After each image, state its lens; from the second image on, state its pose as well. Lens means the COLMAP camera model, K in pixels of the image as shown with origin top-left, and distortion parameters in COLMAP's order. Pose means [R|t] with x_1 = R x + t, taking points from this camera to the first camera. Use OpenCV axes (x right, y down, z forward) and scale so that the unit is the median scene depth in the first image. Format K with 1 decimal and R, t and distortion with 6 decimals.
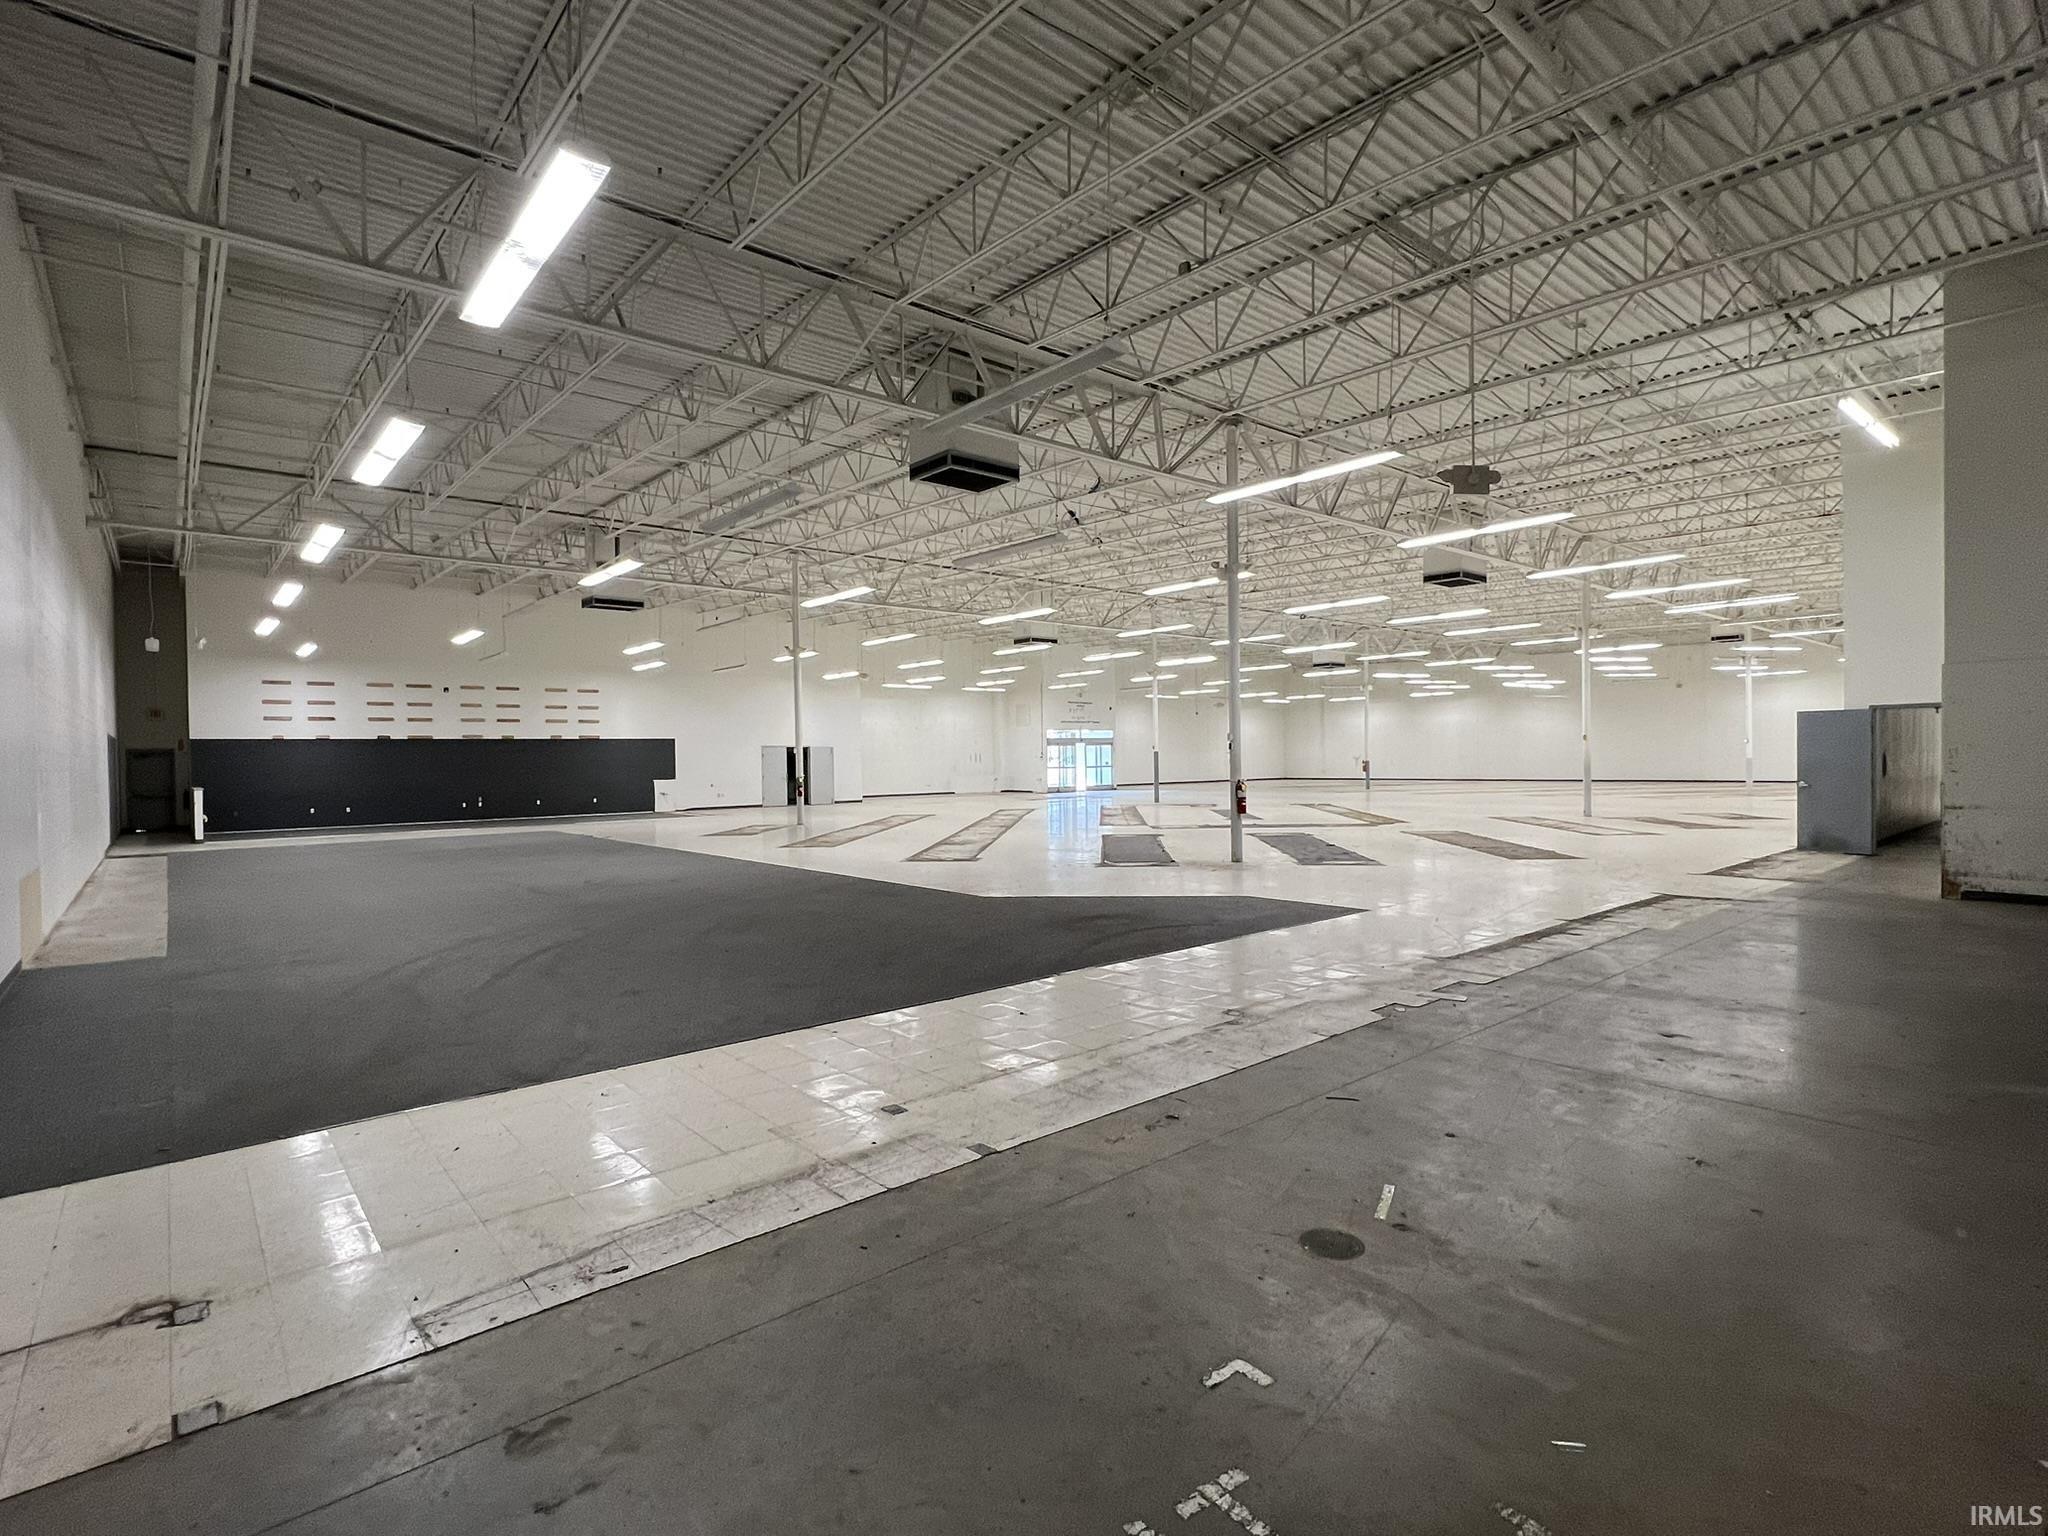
lens RADIAL K [[1001.0, 0, 1024.0], [0, 1001.0, 768.0], [0, 0, 1]] dist [-0.001143, -0.000132]
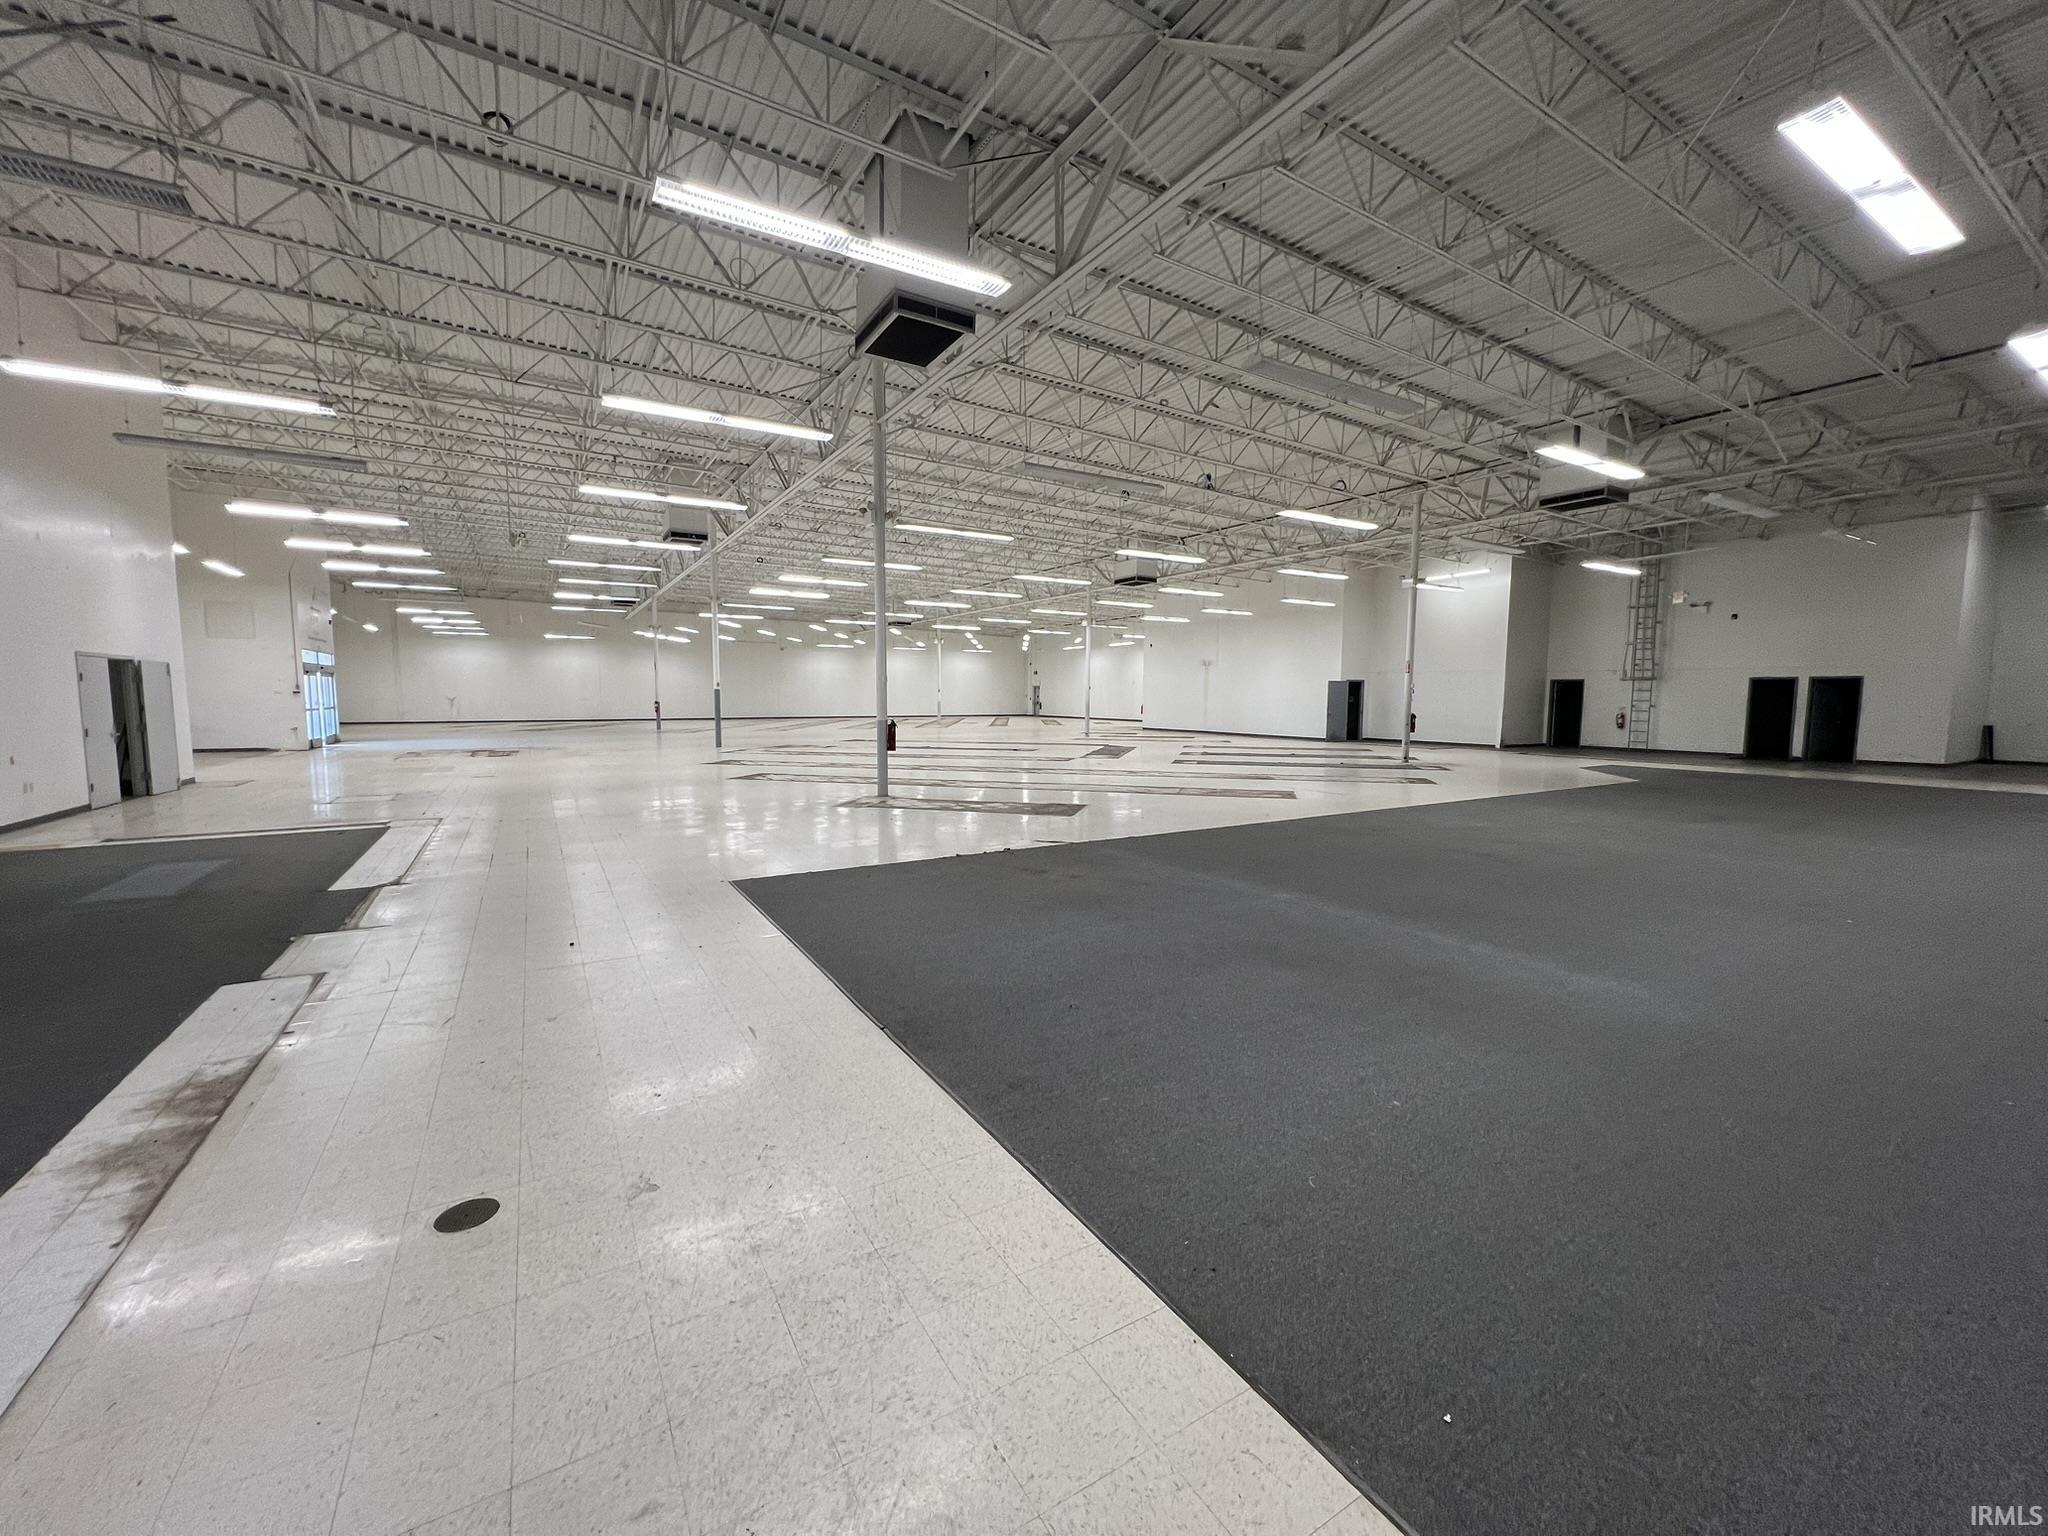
lens RADIAL K [[809.9, 0, 1024.0], [0, 809.9, 768.0], [0, 0, 1]] dist [0.000557, 0.000084]
pose [[0.154574, -0.077855, 0.984909, -0.623433], [0.011509, 0.996965, 0.077001, 0.001676], [-0.987914, -0.000567, 0.155000, 0.722133]]
